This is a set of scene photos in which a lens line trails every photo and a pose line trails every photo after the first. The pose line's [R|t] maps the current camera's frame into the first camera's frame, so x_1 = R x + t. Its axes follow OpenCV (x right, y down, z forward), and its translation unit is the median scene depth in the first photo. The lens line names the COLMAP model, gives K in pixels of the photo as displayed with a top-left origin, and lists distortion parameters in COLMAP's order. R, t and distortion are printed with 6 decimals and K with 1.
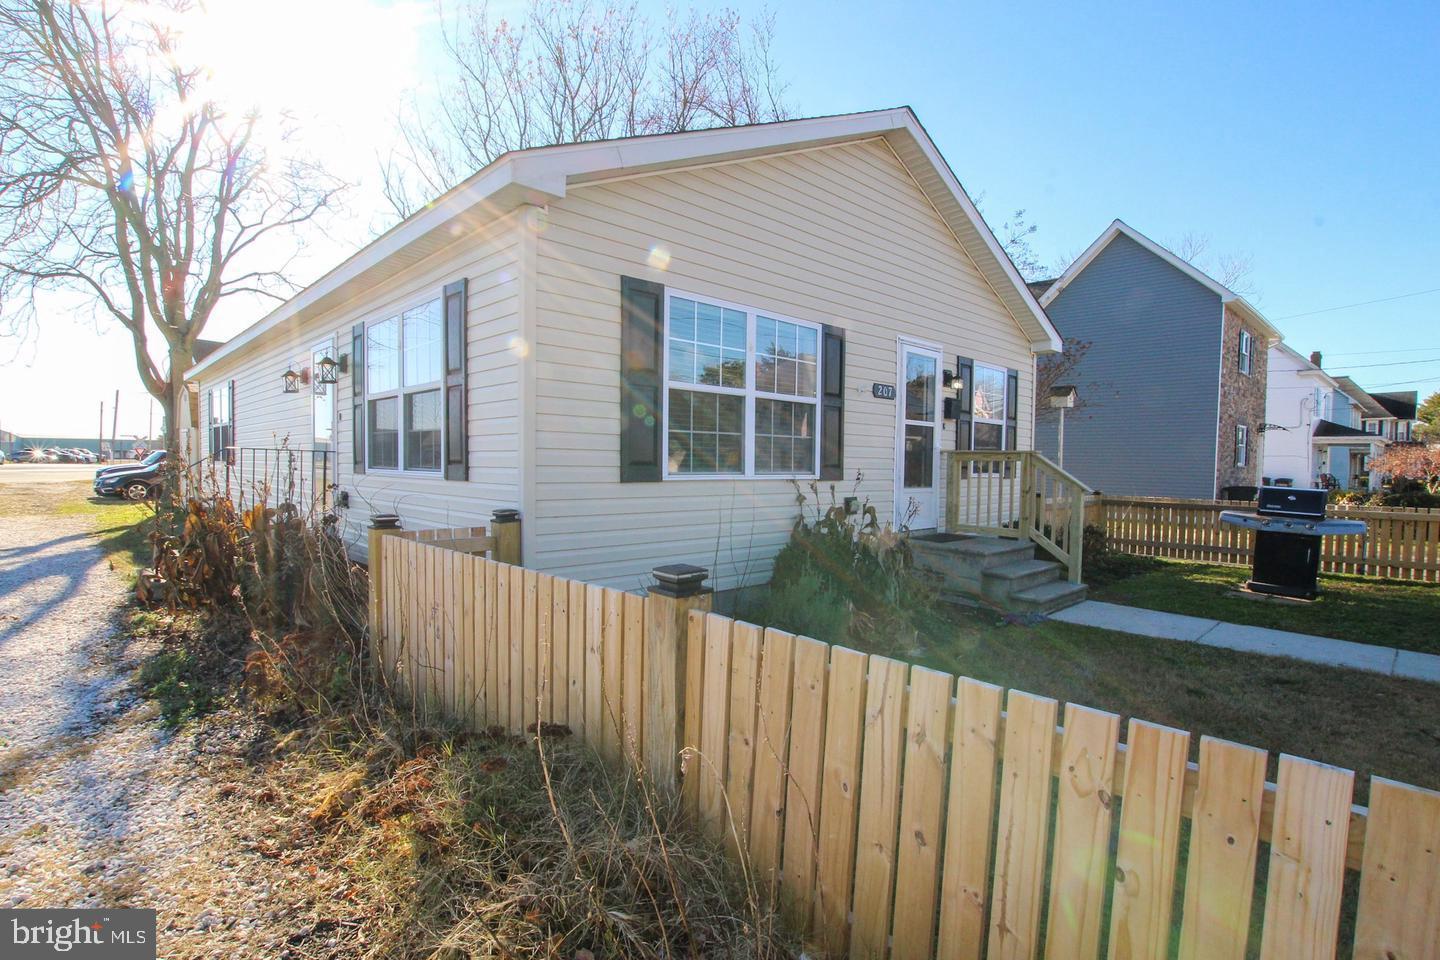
lens RADIAL K [[688.1, 0, 720.0], [0, 688.1, 480.0], [0, 0, 1]] dist [-0.011353, -0.000104]
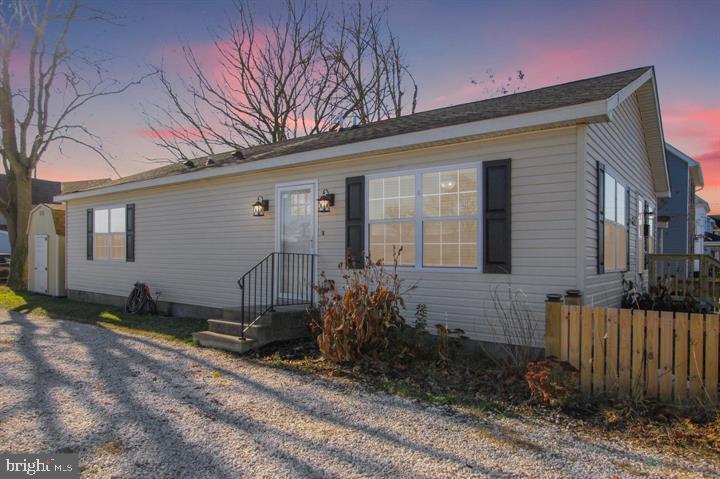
lens RADIAL K [[458.7, 0, 360.0], [0, 458.7, 239.5], [0, 0, 1]] dist [-0.007354, -0.001347]
pose [[0.989974, 0.006040, 0.141120, -0.480007], [0.002440, 0.998205, -0.059844, -0.009952], [-0.141228, 0.059588, 0.988182, -0.051717]]
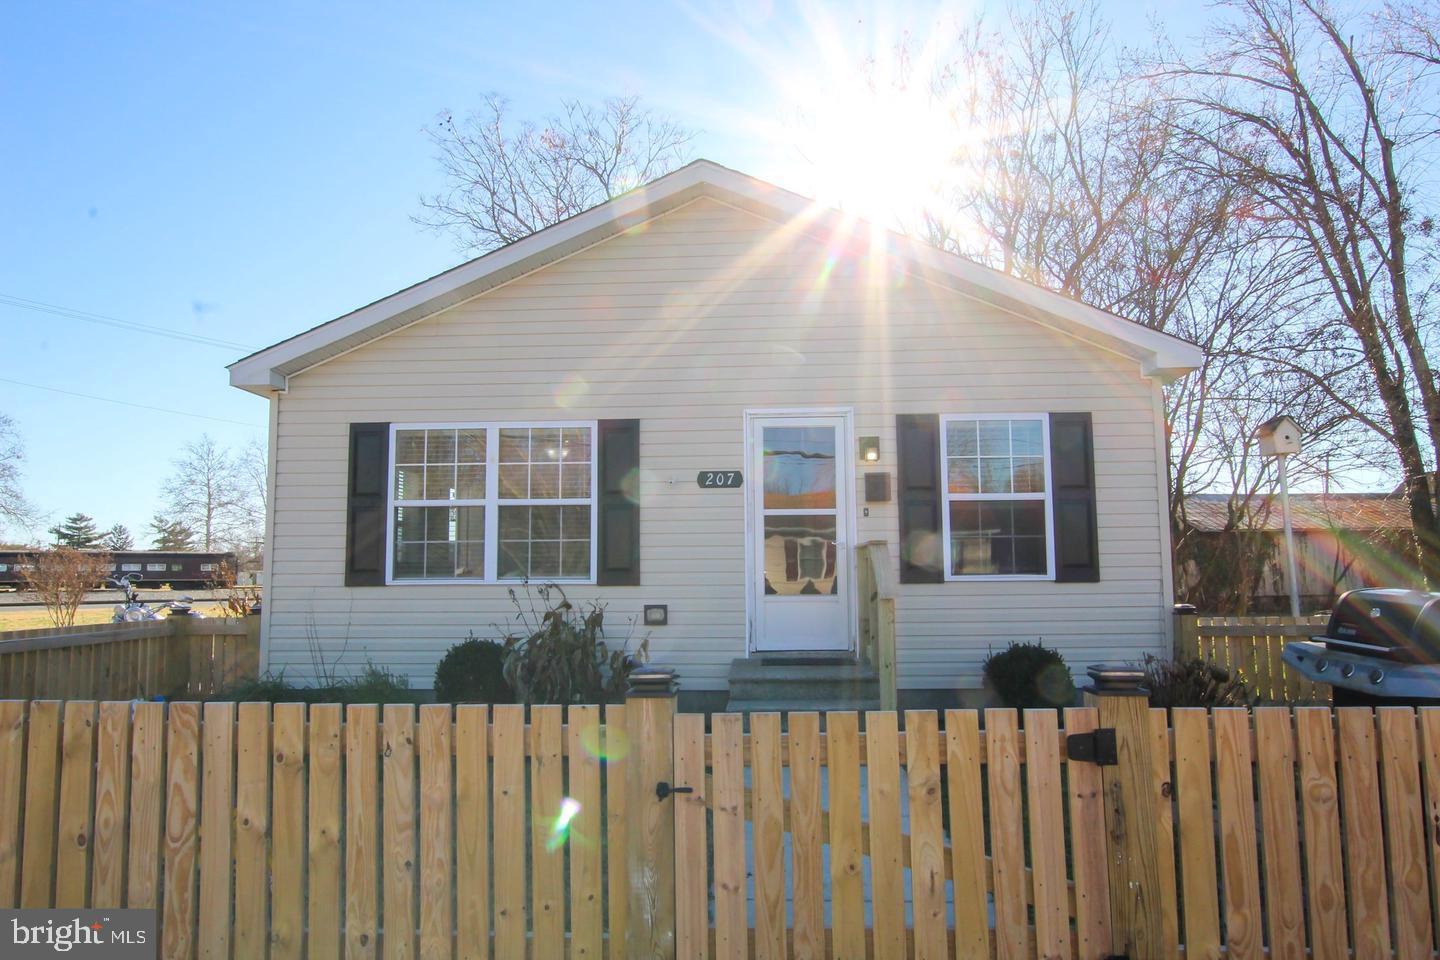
lens RADIAL K [[917.4, 0, 720.0], [0, 917.4, 480.0], [0, 0, 1]] dist [-0.007354, -0.001347]
pose [[0.692079, -0.087749, -0.716468, 1.227938], [-0.001793, 0.992371, -0.123272, 0.012556], [0.721819, 0.086599, 0.686642, 0.267173]]
